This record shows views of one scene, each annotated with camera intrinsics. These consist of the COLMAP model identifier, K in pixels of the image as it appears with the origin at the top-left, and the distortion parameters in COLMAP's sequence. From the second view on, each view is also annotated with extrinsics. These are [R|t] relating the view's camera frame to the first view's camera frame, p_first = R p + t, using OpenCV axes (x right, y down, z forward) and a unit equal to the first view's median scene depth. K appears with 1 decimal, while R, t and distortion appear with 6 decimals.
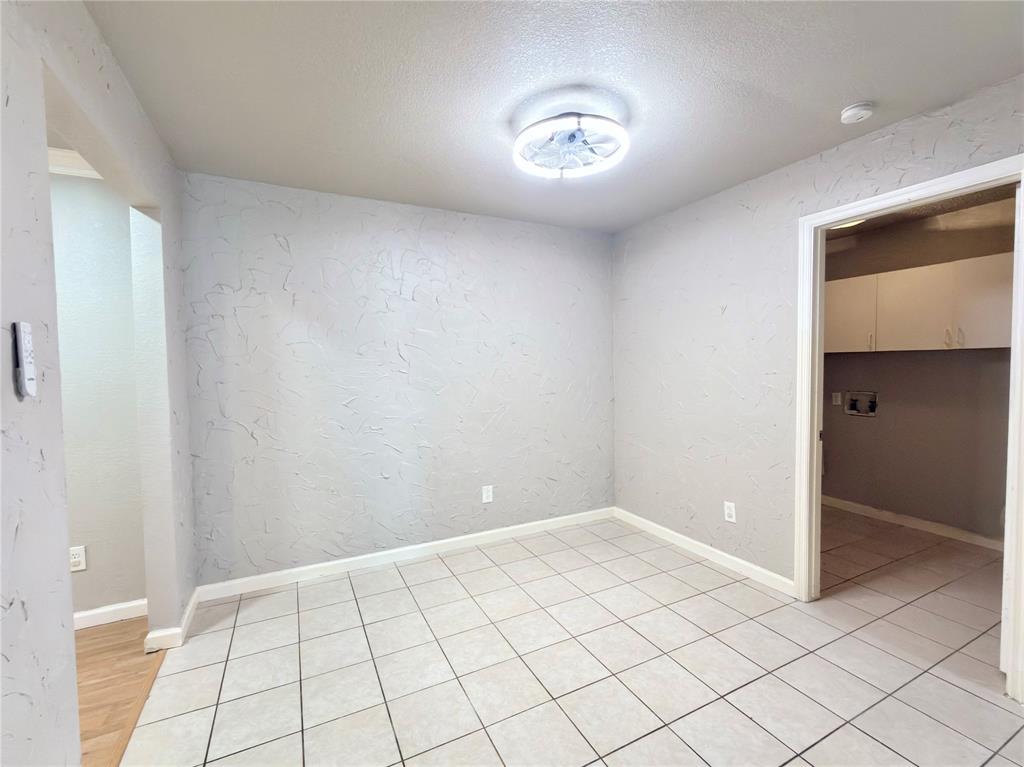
lens RADIAL K [[443.9, 0, 511.3], [0, 443.9, 386.0], [0, 0, 1]] dist [0.000596, -0.000054]
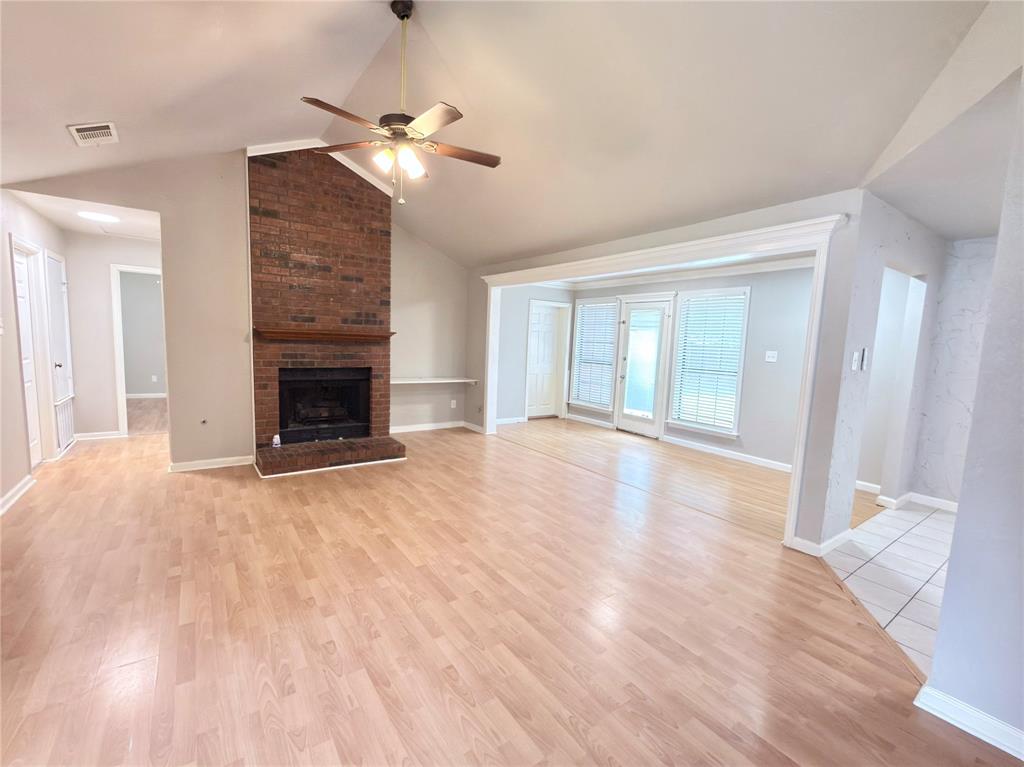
lens RADIAL K [[443.9, 0, 511.9], [0, 443.9, 387.0], [0, 0, 1]] dist [0.000596, -0.000054]
pose [[0.149855, 0.129630, -0.980173, 0.781271], [-0.086515, 0.989284, 0.117608, -0.006699], [0.984916, 0.067176, 0.159464, -0.920894]]
